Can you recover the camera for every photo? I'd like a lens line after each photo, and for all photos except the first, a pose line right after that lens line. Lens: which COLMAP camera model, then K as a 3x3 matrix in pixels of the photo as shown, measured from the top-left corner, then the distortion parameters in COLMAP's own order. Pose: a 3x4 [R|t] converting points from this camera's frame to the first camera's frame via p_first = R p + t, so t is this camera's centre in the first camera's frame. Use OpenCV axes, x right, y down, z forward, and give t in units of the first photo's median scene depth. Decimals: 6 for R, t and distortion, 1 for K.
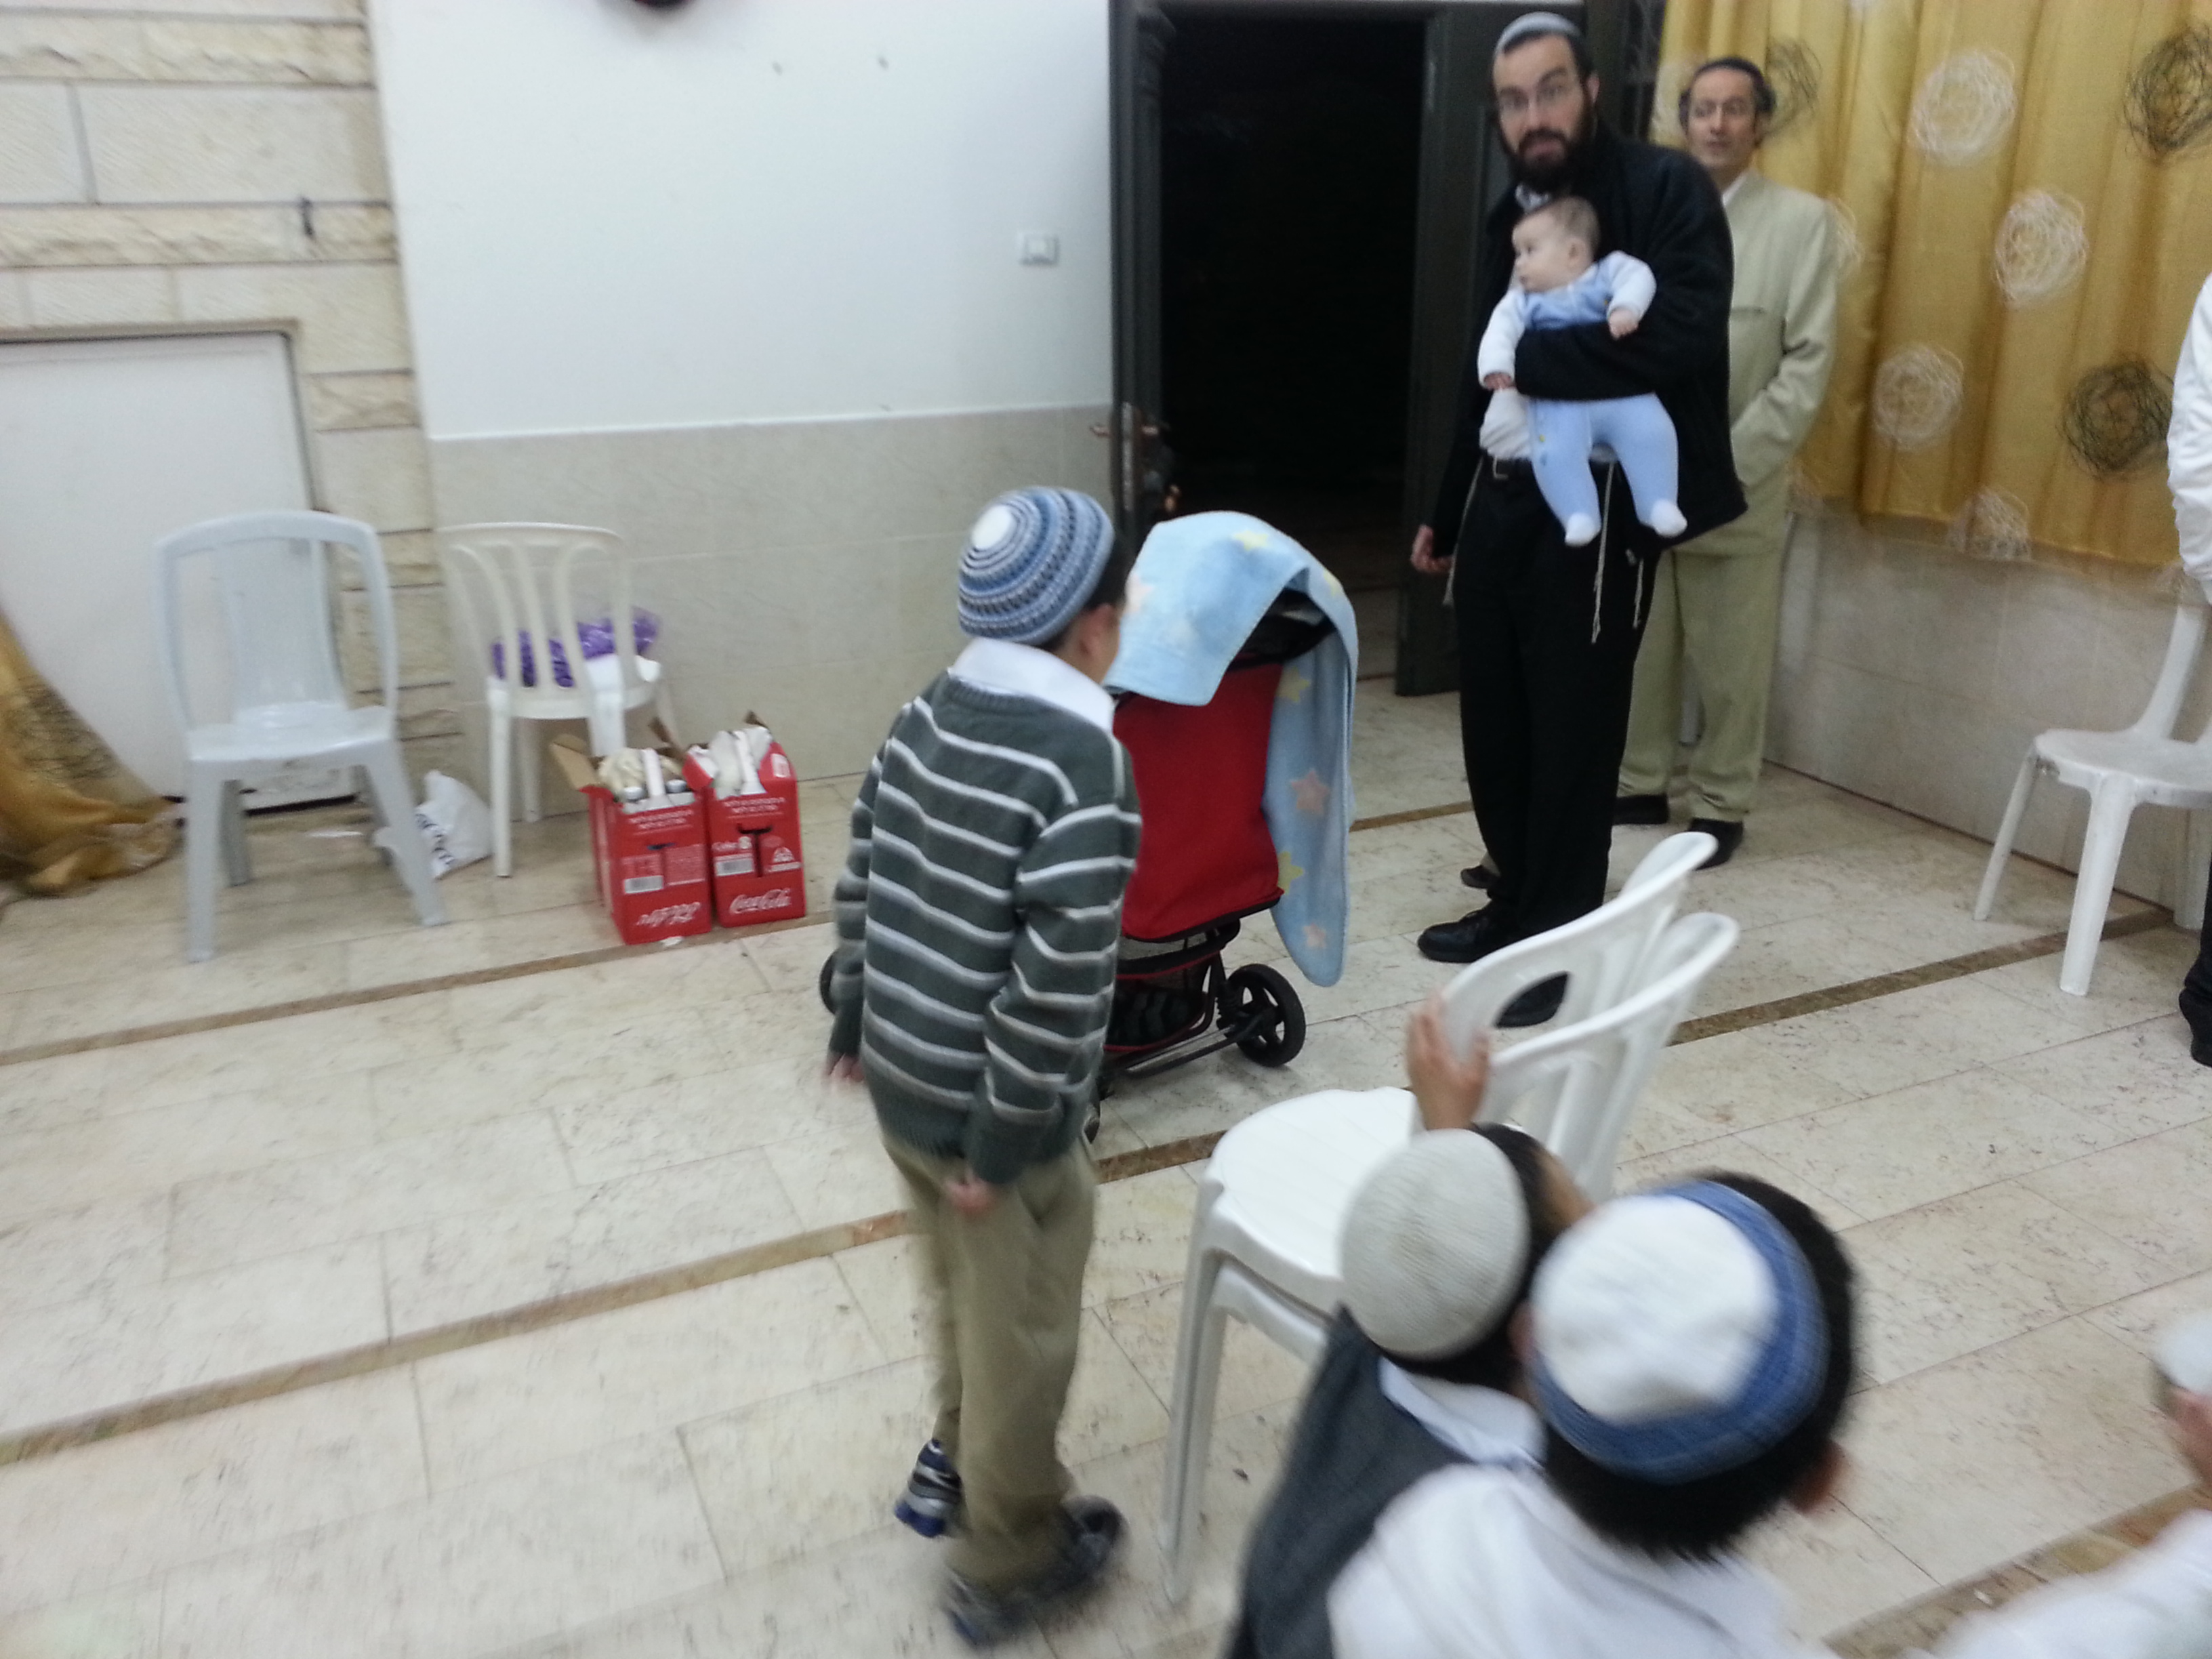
lens RADIAL K [[1787.1, 0, 1094.6], [0, 1787.1, 753.0], [0, 0, 1]] dist [0.127870, -0.205591]
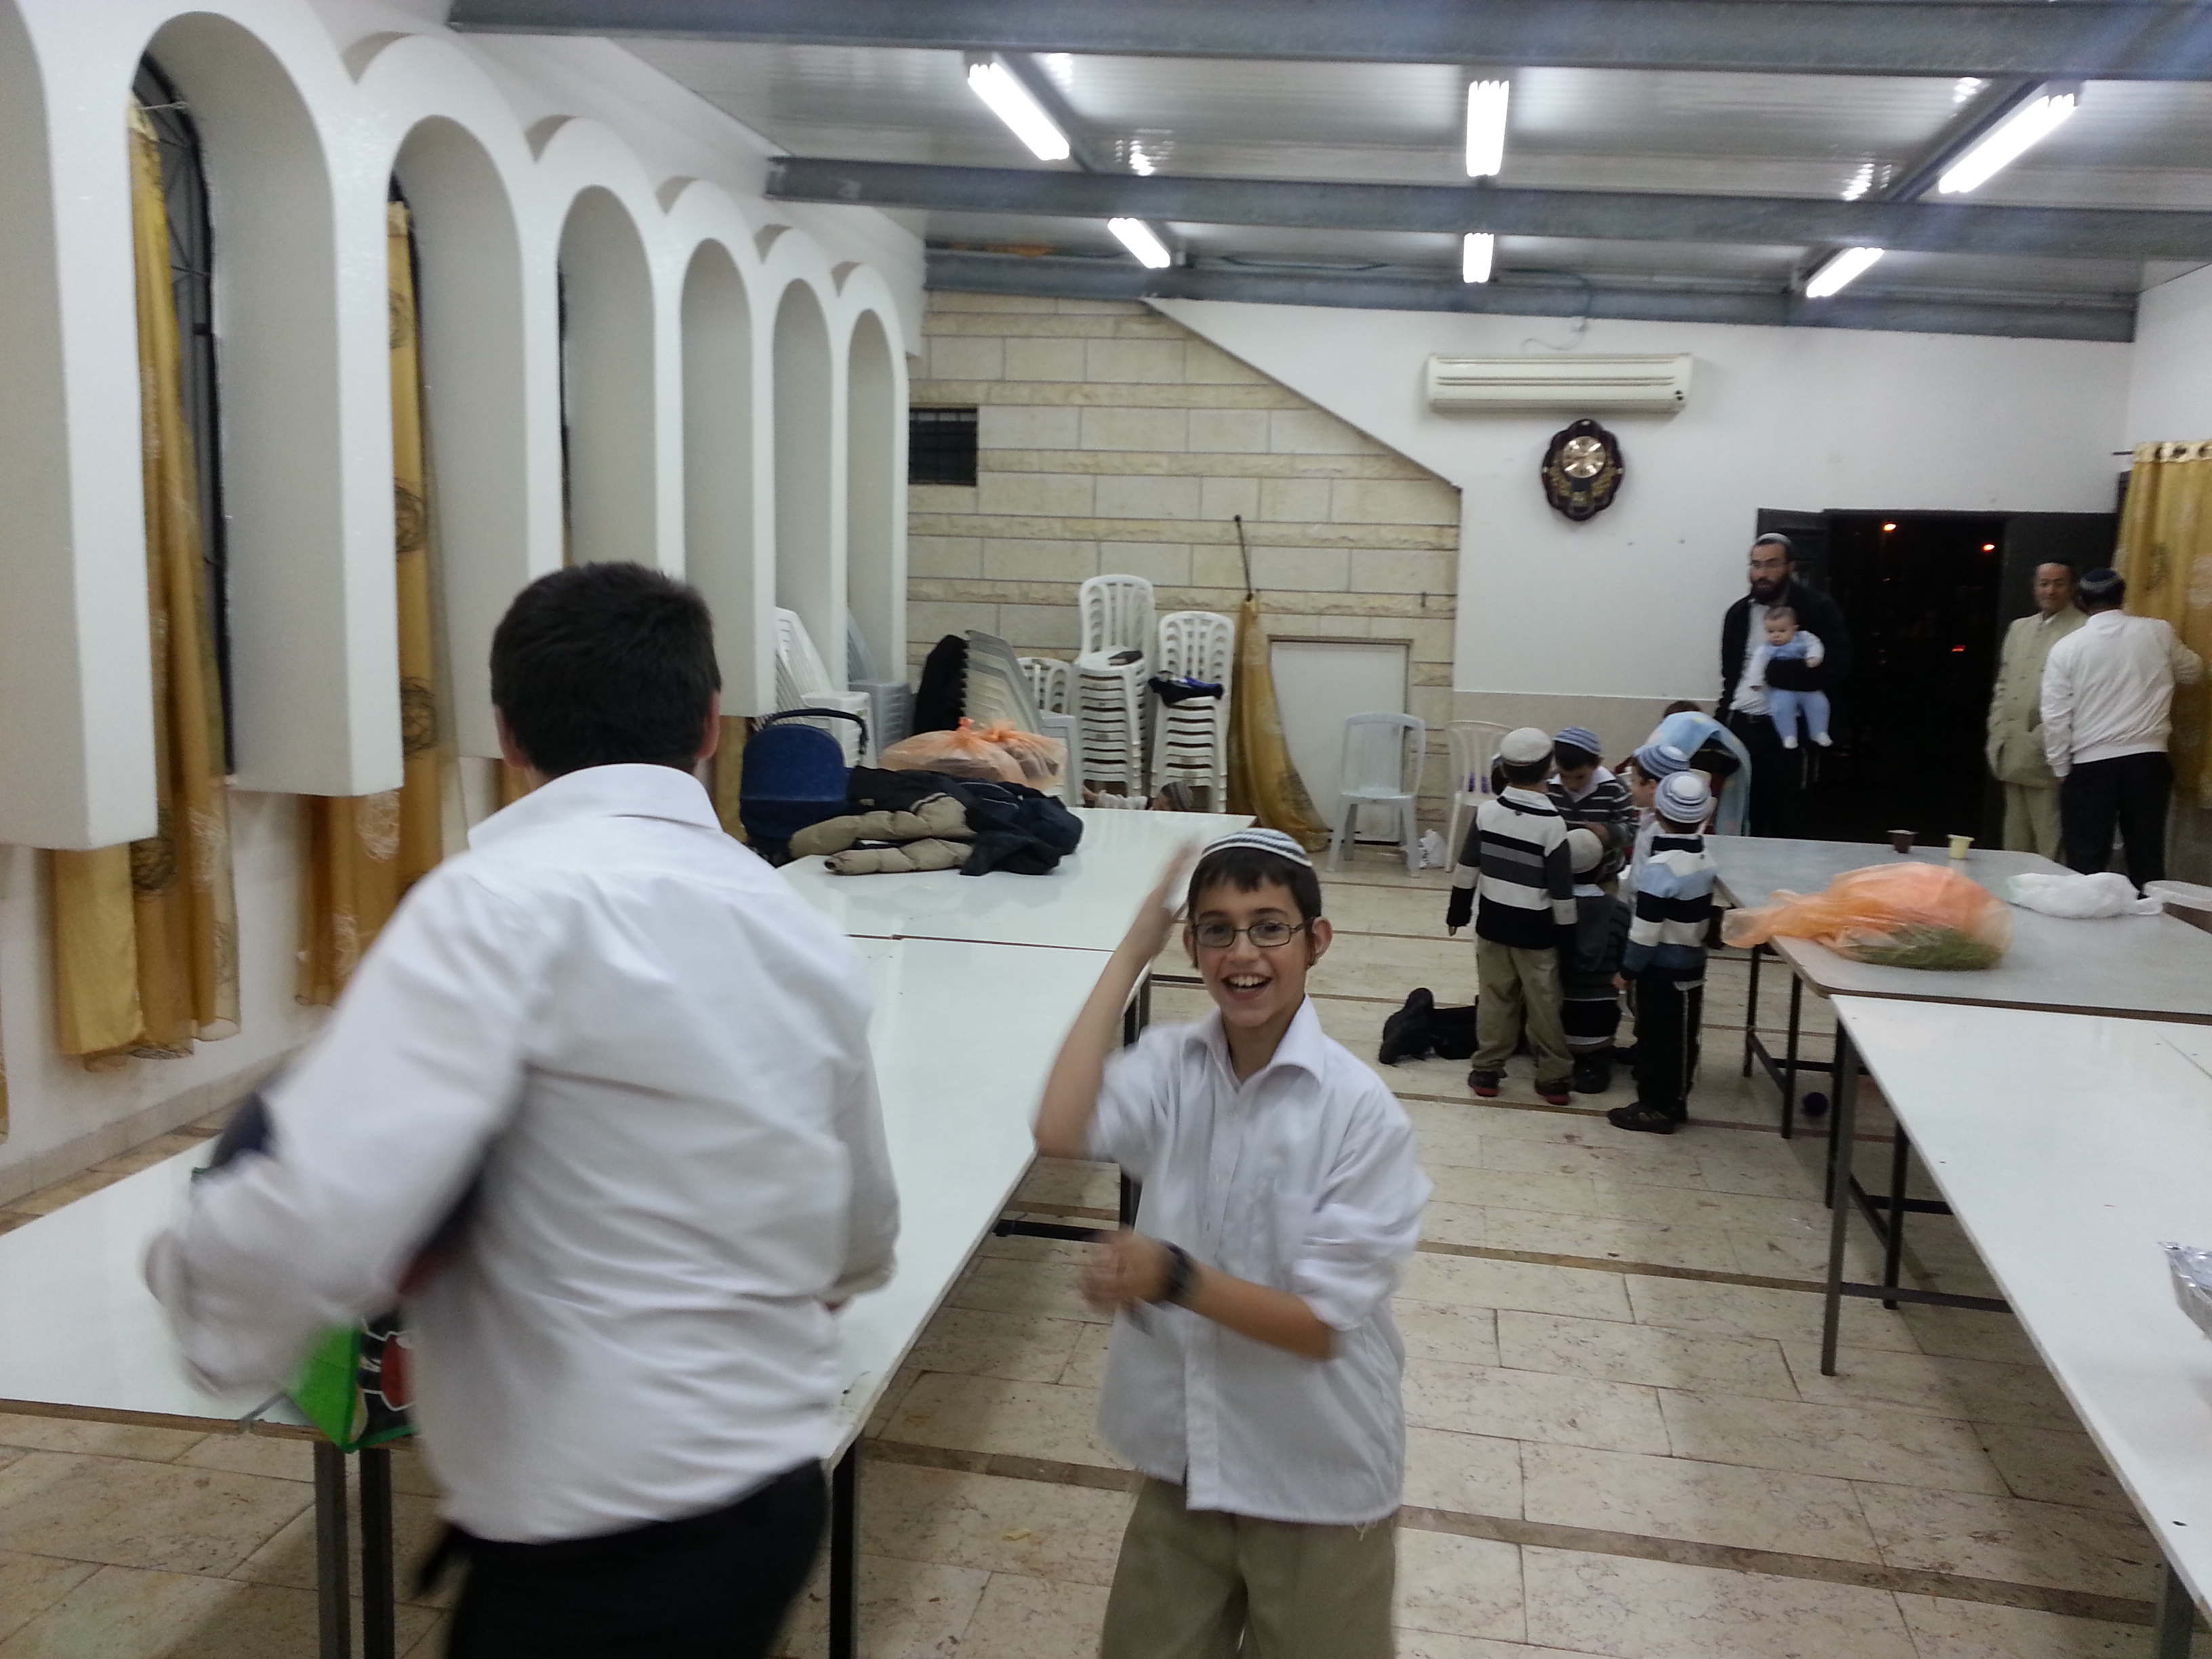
lens RADIAL K [[1817.3, 0, 1095.1], [0, 1817.3, 846.3], [0, 0, 1]] dist [0.084386, -0.122514]
pose [[0.824880, 0.119475, -0.552539, 0.605974], [-0.206150, 0.973679, -0.097222, 0.364590], [0.526380, 0.194102, 0.827798, -1.218652]]
